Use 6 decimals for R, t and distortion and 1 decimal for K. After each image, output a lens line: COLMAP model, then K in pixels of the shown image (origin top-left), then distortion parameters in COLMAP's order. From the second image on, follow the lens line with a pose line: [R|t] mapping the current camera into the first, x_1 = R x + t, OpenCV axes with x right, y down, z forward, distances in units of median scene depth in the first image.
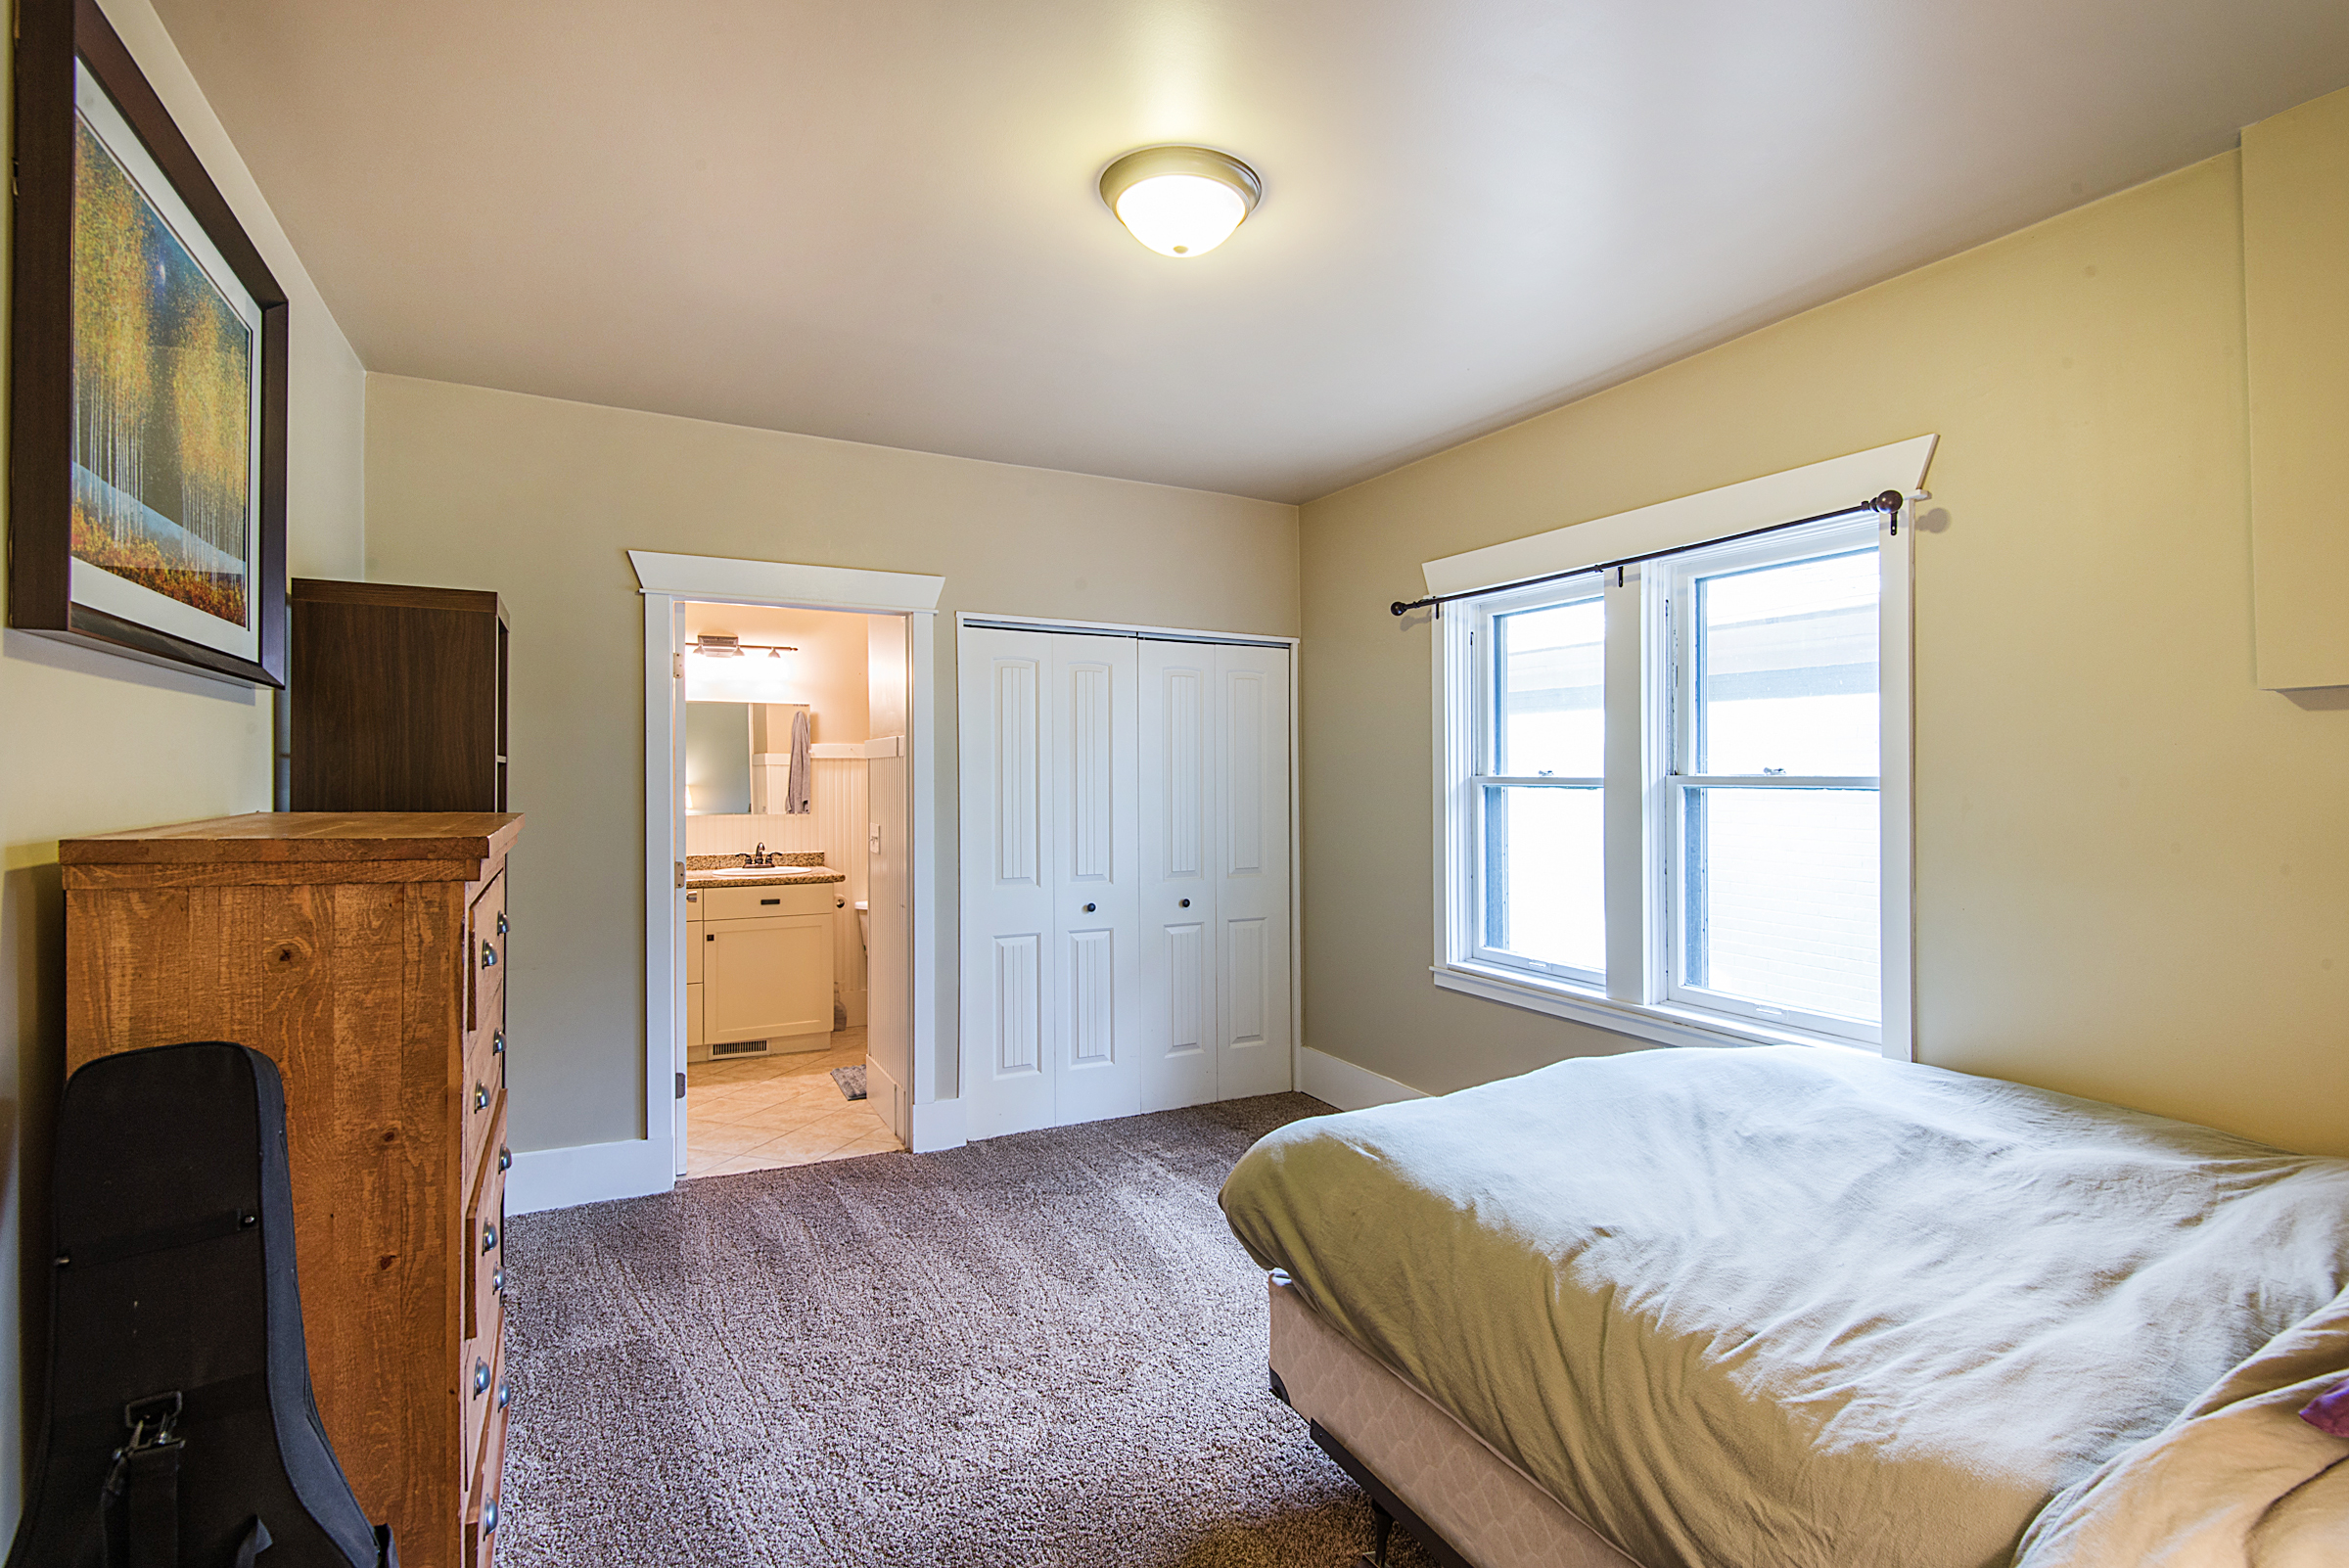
lens RADIAL K [[1185.8, 0, 1177.7], [0, 1185.8, 792.0], [0, 0, 1]] dist [0.000414, 0.000018]
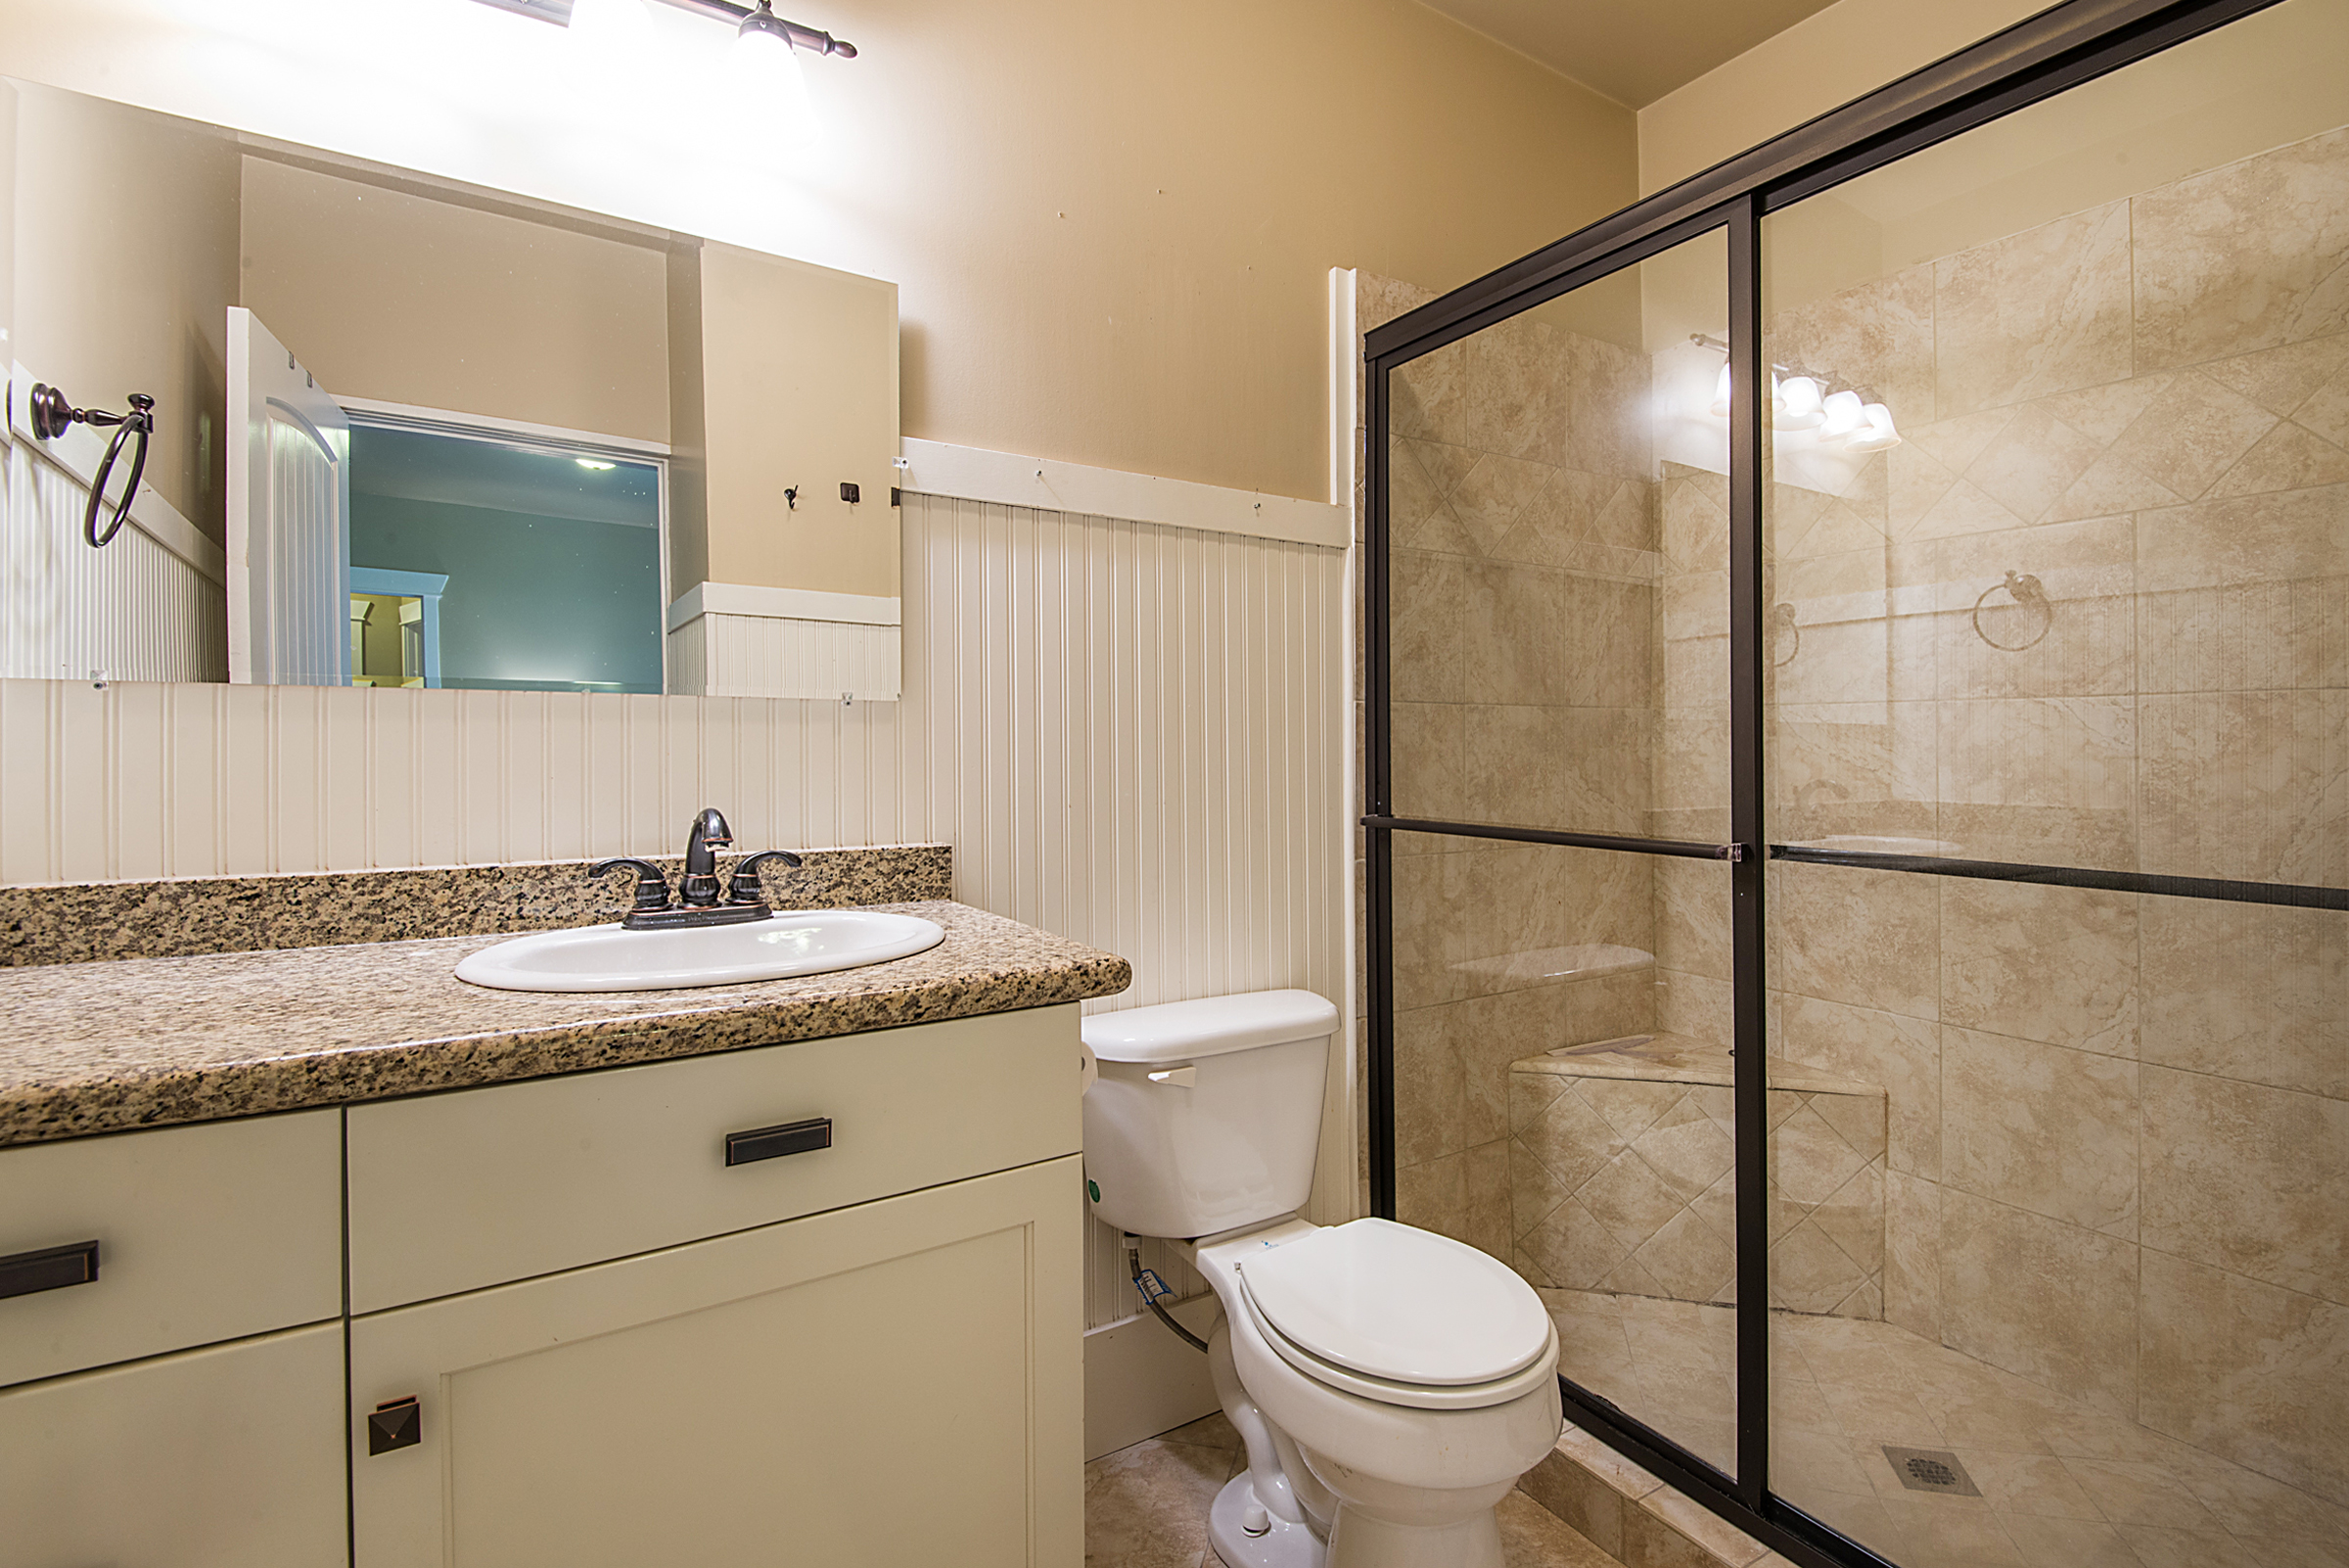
lens RADIAL K [[1123.3, 0, 1174.7], [0, 1123.3, 770.1], [0, 0, 1]] dist [-0.001644, -0.001520]
pose [[0.996624, 0.006288, 0.081861, -0.280988], [-0.006696, 0.999967, 0.004706, 0.033754], [-0.081829, -0.005238, 0.996633, 0.780046]]
